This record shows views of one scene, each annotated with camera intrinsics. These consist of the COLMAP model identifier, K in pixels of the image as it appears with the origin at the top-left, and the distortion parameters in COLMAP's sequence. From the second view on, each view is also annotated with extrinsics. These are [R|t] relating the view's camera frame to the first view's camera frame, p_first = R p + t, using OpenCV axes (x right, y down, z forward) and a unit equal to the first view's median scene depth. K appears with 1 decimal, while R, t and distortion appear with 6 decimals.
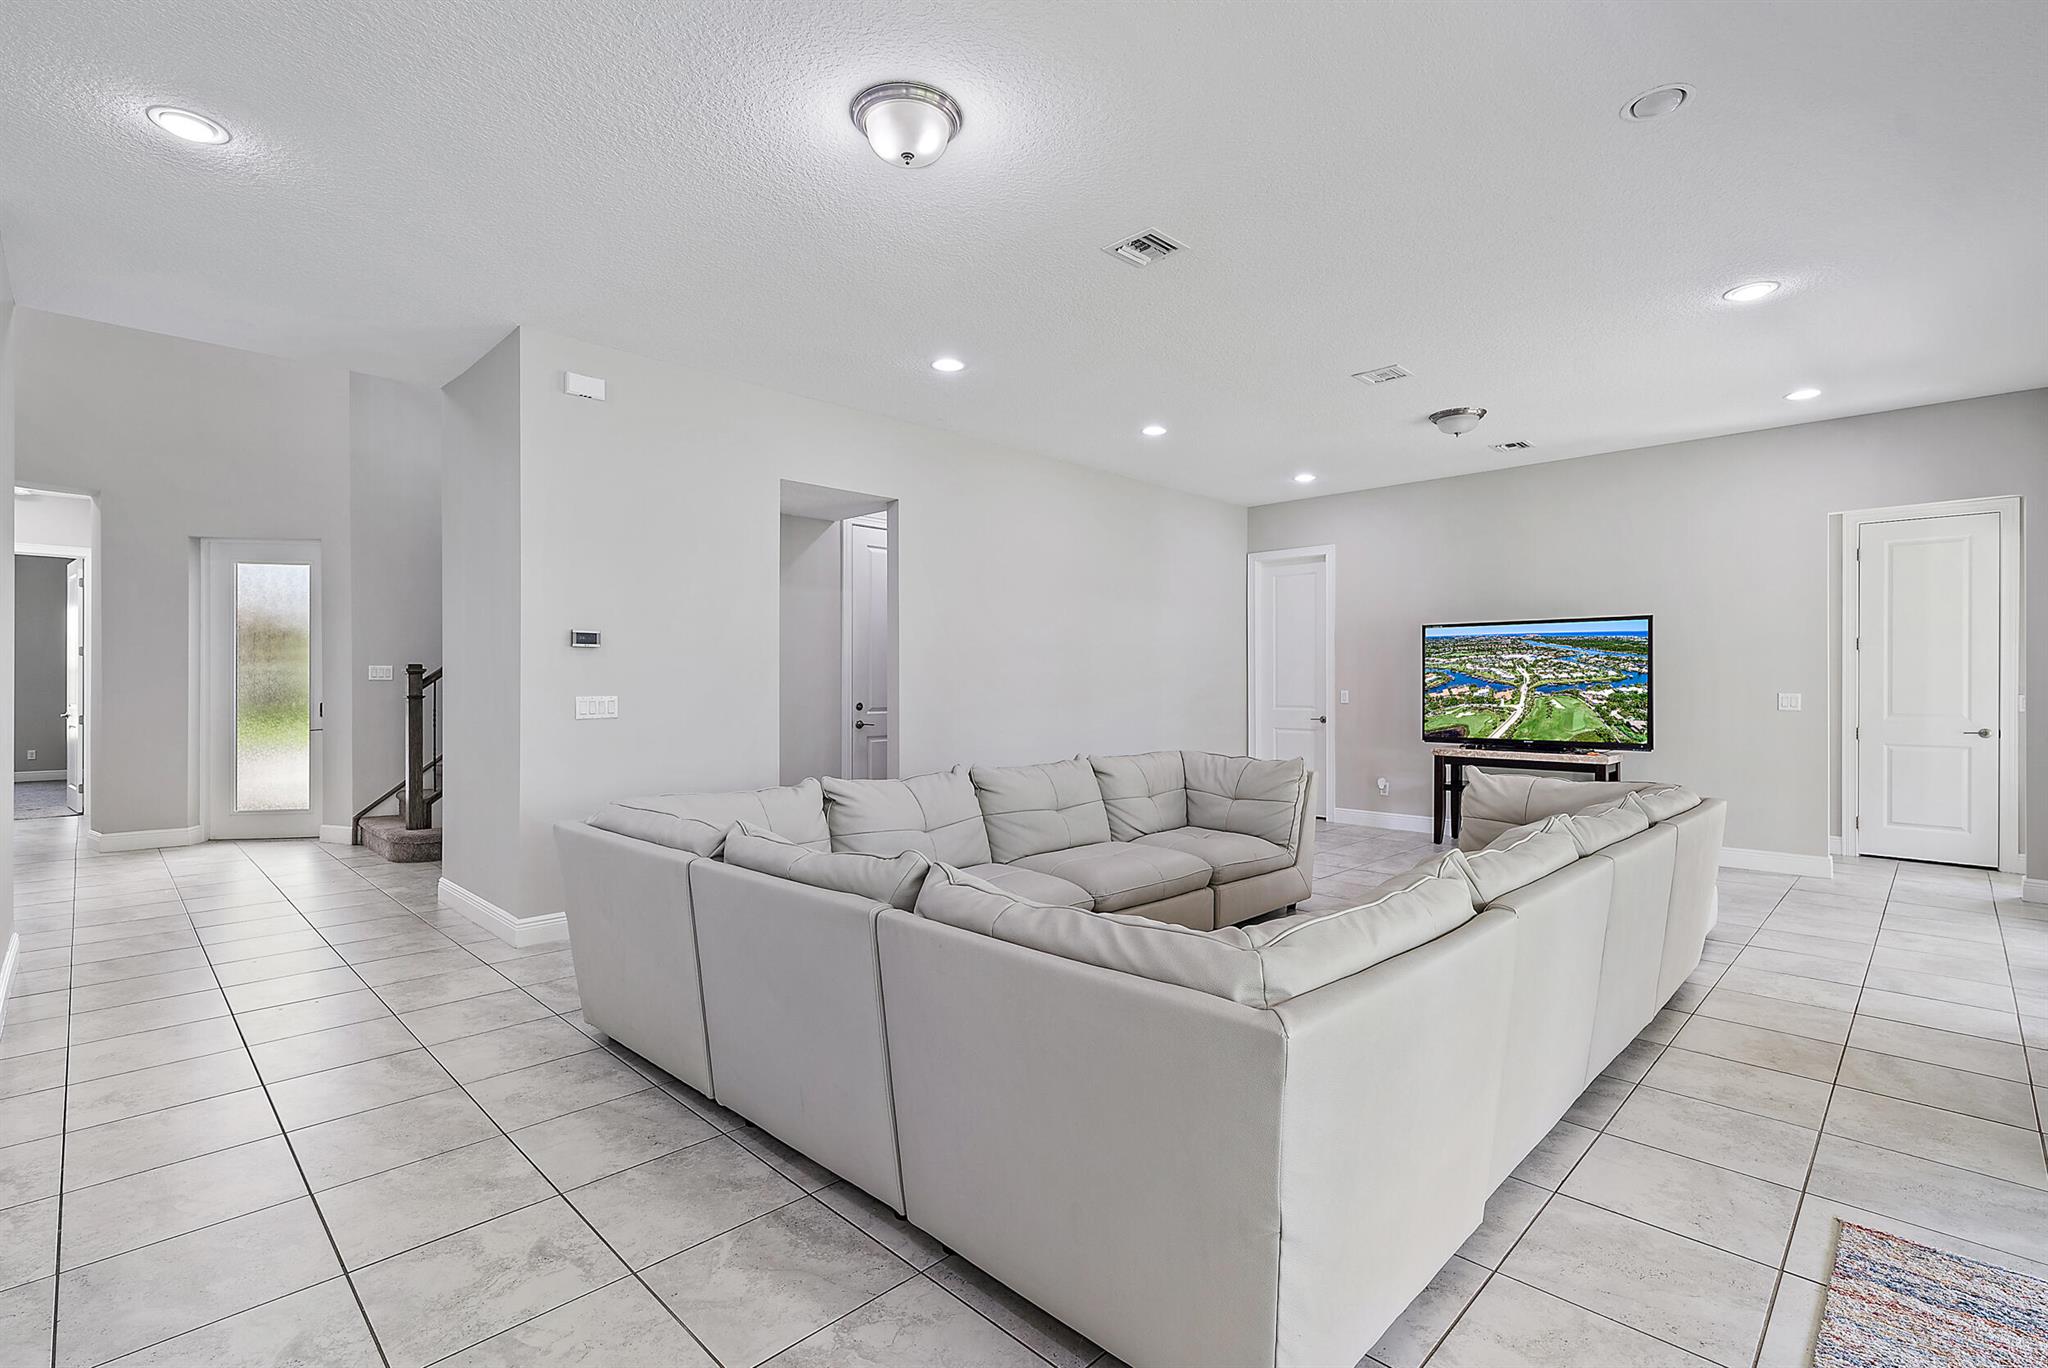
lens RADIAL K [[928.6, 0, 1020.5], [0, 928.6, 680.5], [0, 0, 1]] dist [0.001420, -0.000015]
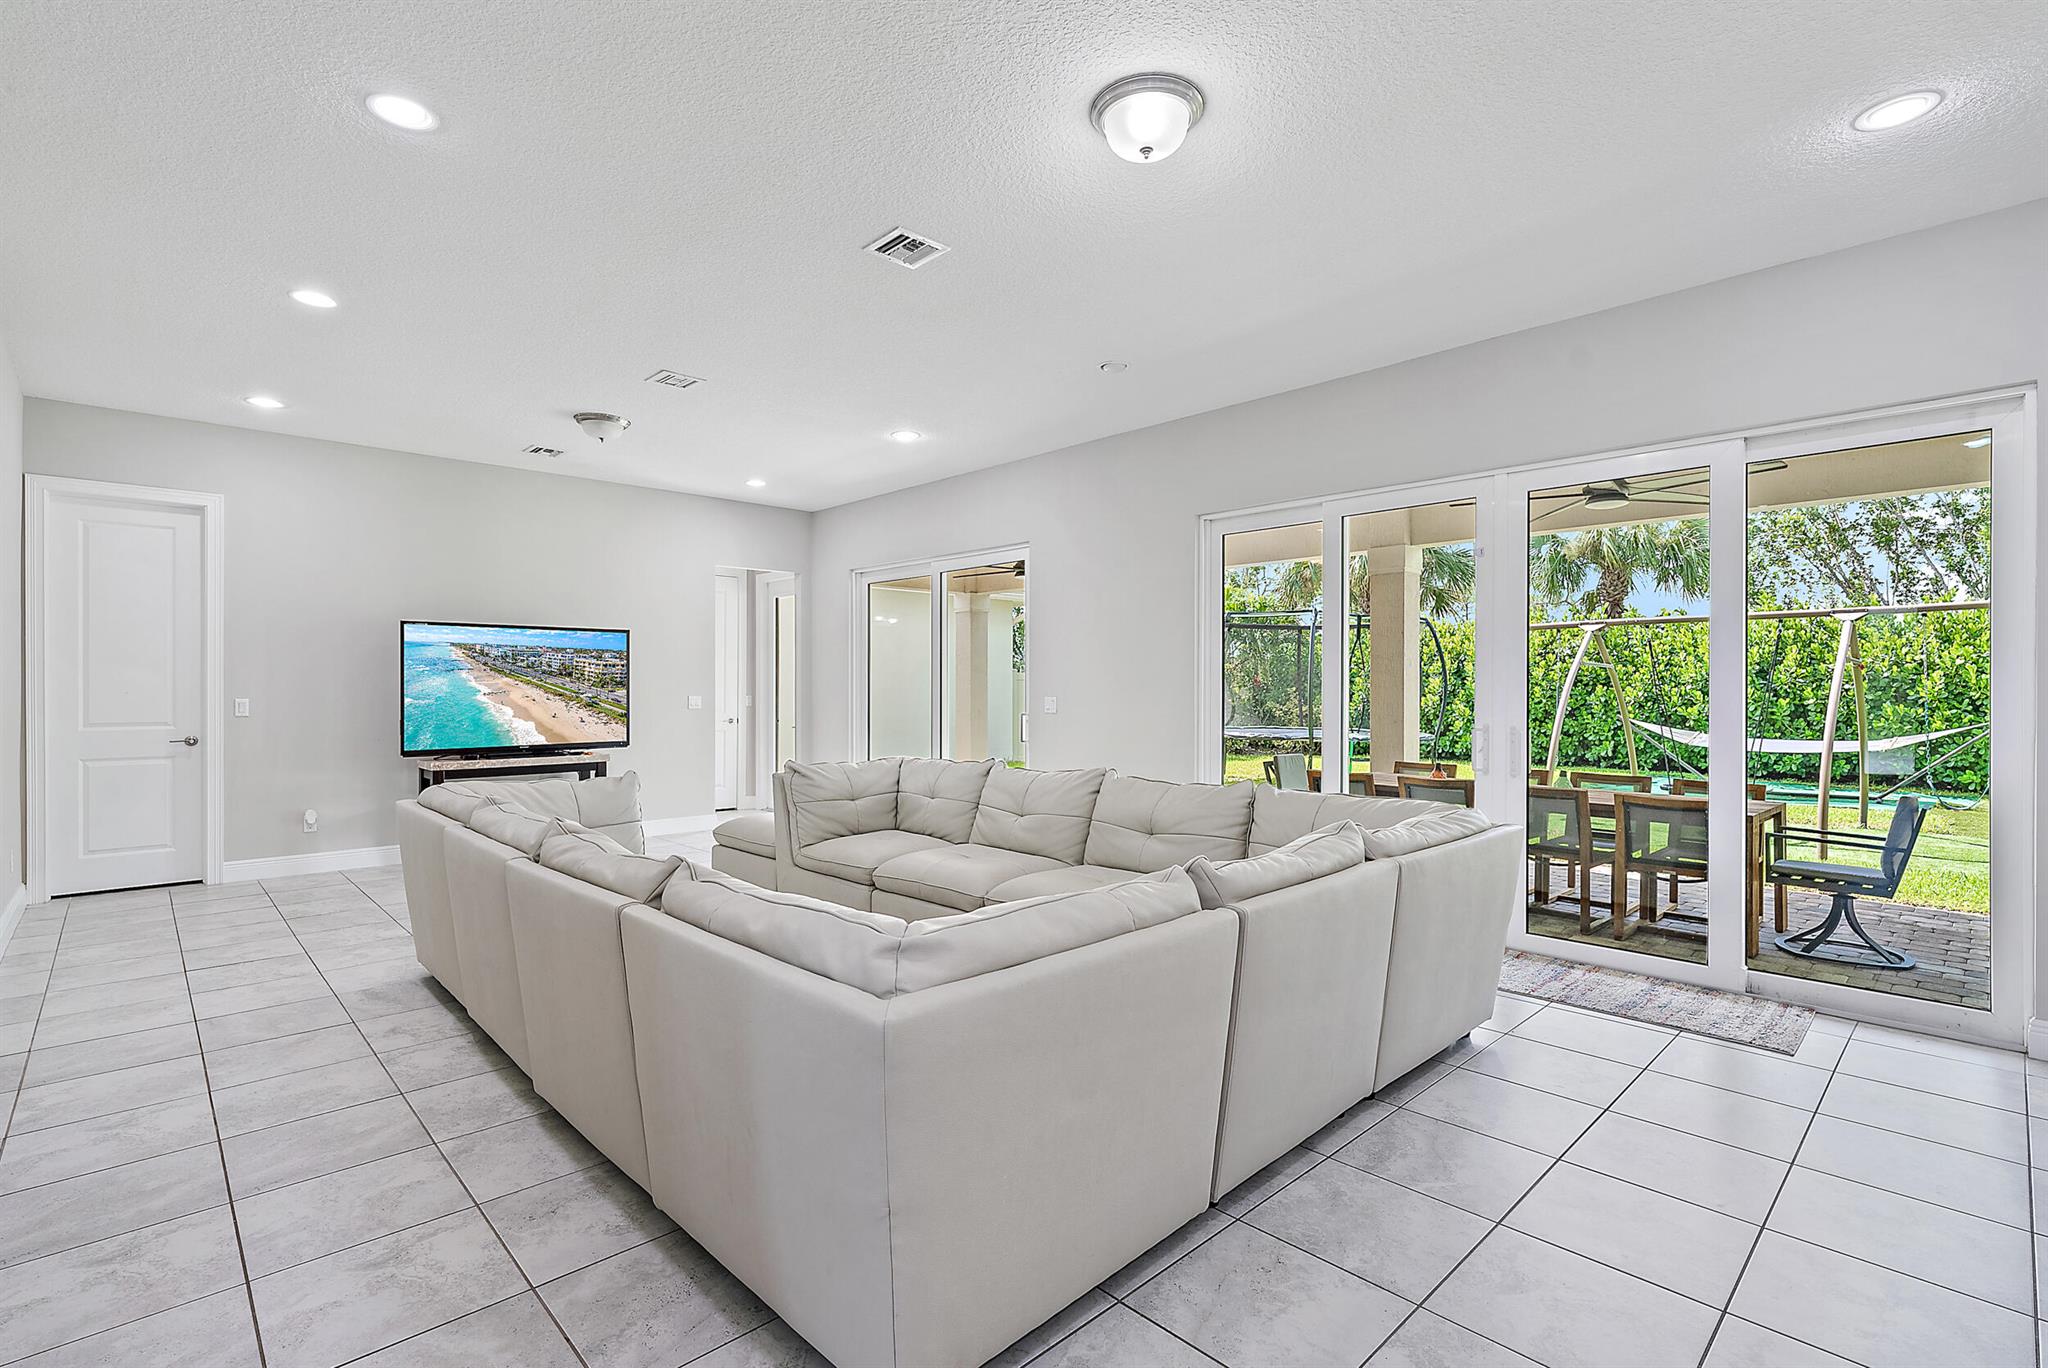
lens RADIAL K [[938.8, 0, 1017.2], [0, 938.8, 688.8], [0, 0, 1]] dist [-0.000550, -0.000105]
pose [[0.030386, -0.001322, 0.999537, -0.481208], [-0.002759, 0.999995, 0.001407, 0.000610], [-0.999534, -0.002800, 0.030382, 0.478766]]
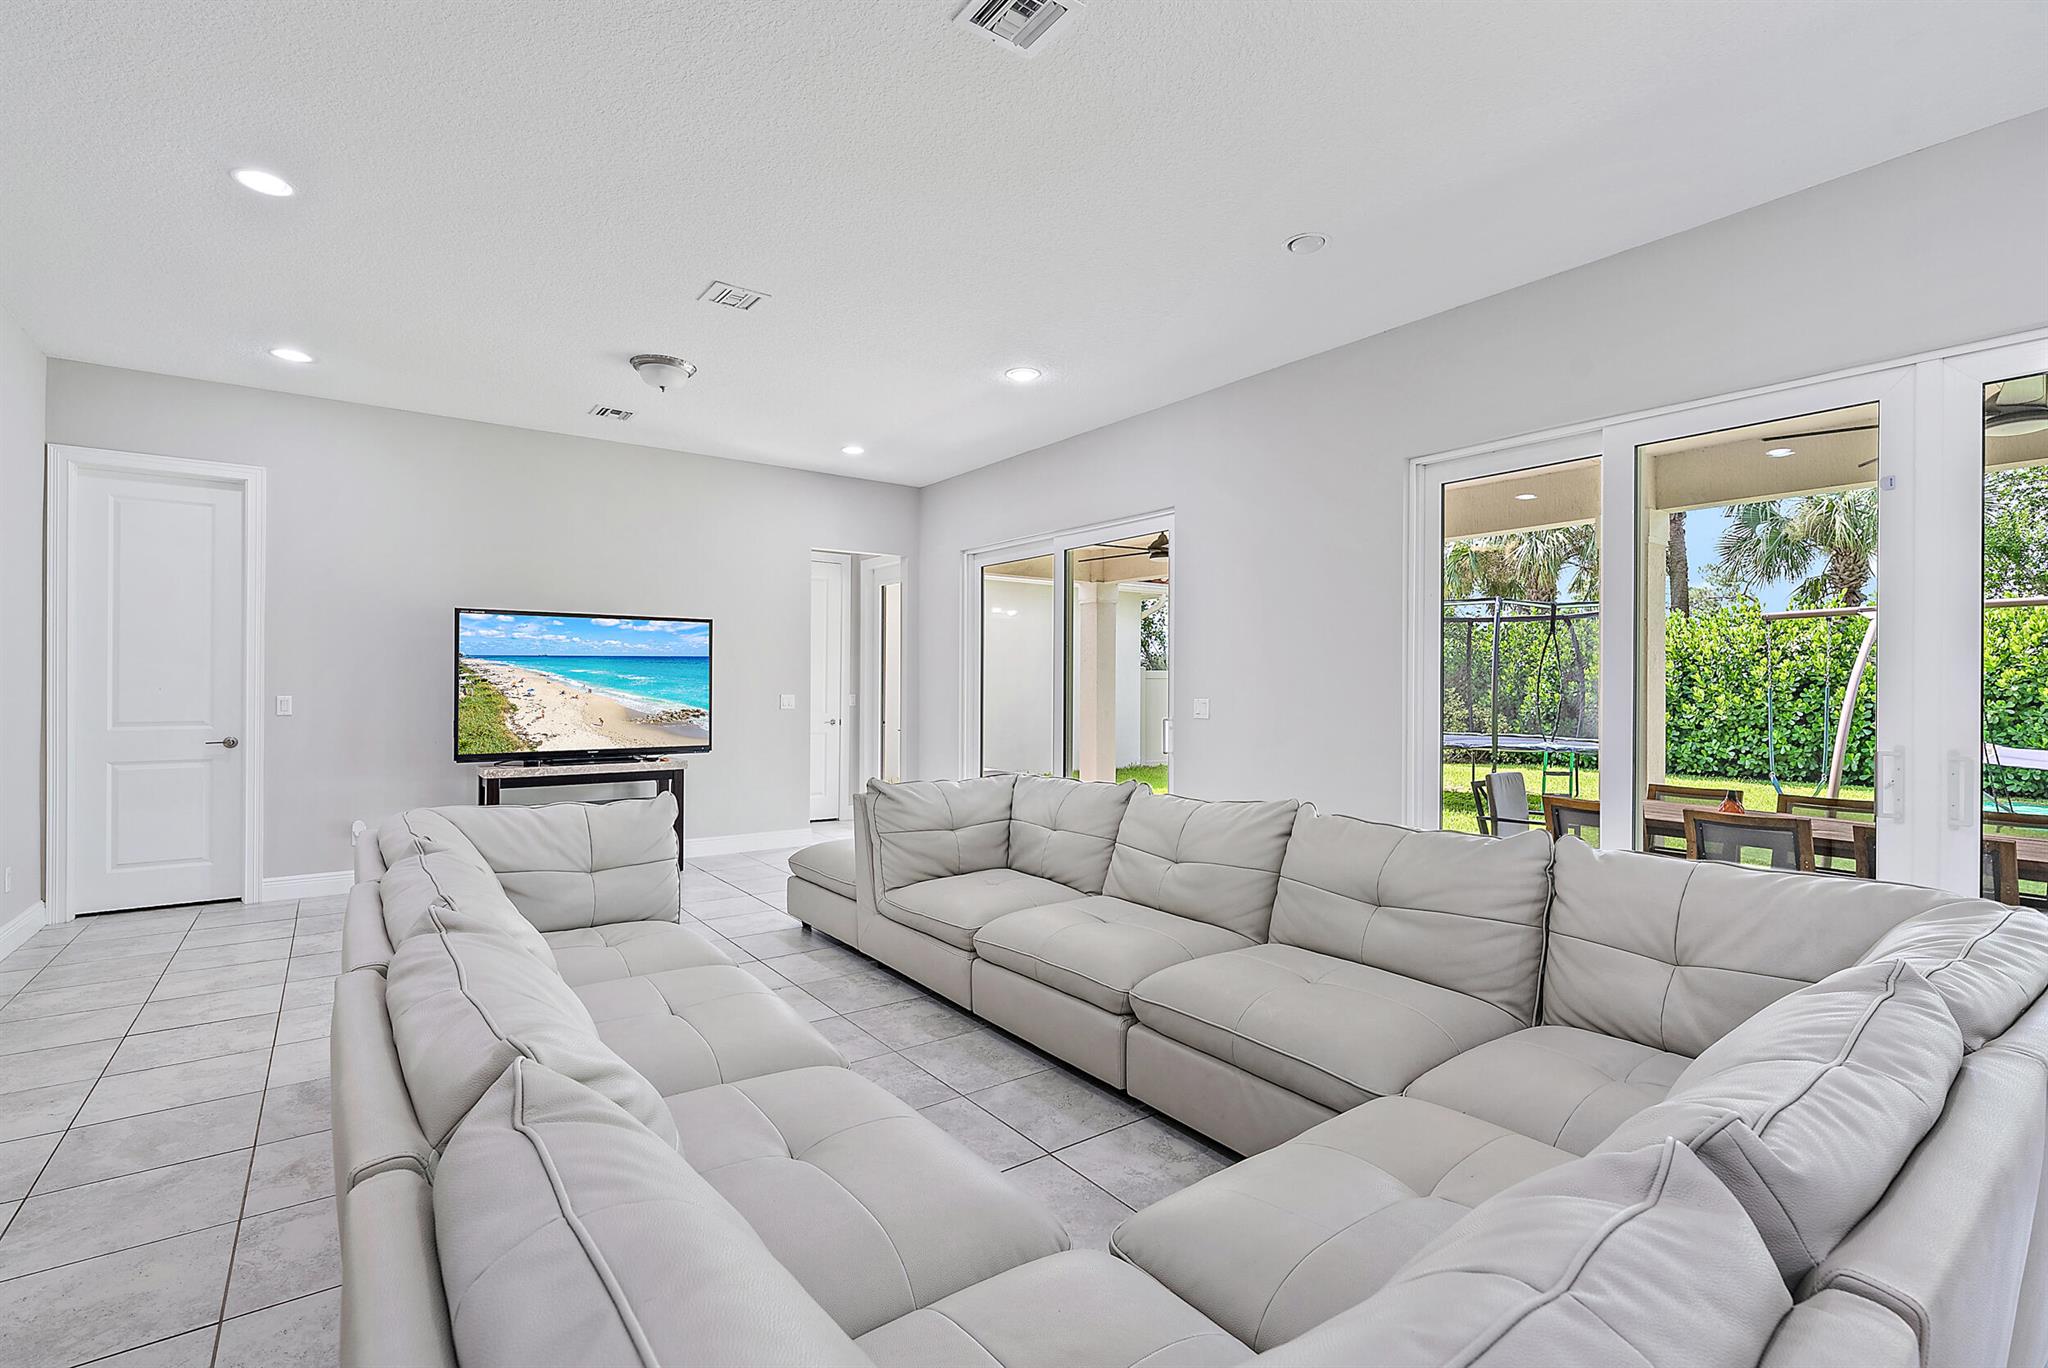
lens RADIAL K [[928.6, 0, 1020.5], [0, 928.6, 680.5], [0, 0, 1]] dist [0.001420, -0.000015]
pose [[0.155967, 0.006780, 0.987739, -0.280562], [-0.006838, 0.999960, -0.005784, 0.000897], [-0.987739, -0.005852, 0.156008, 0.503623]]
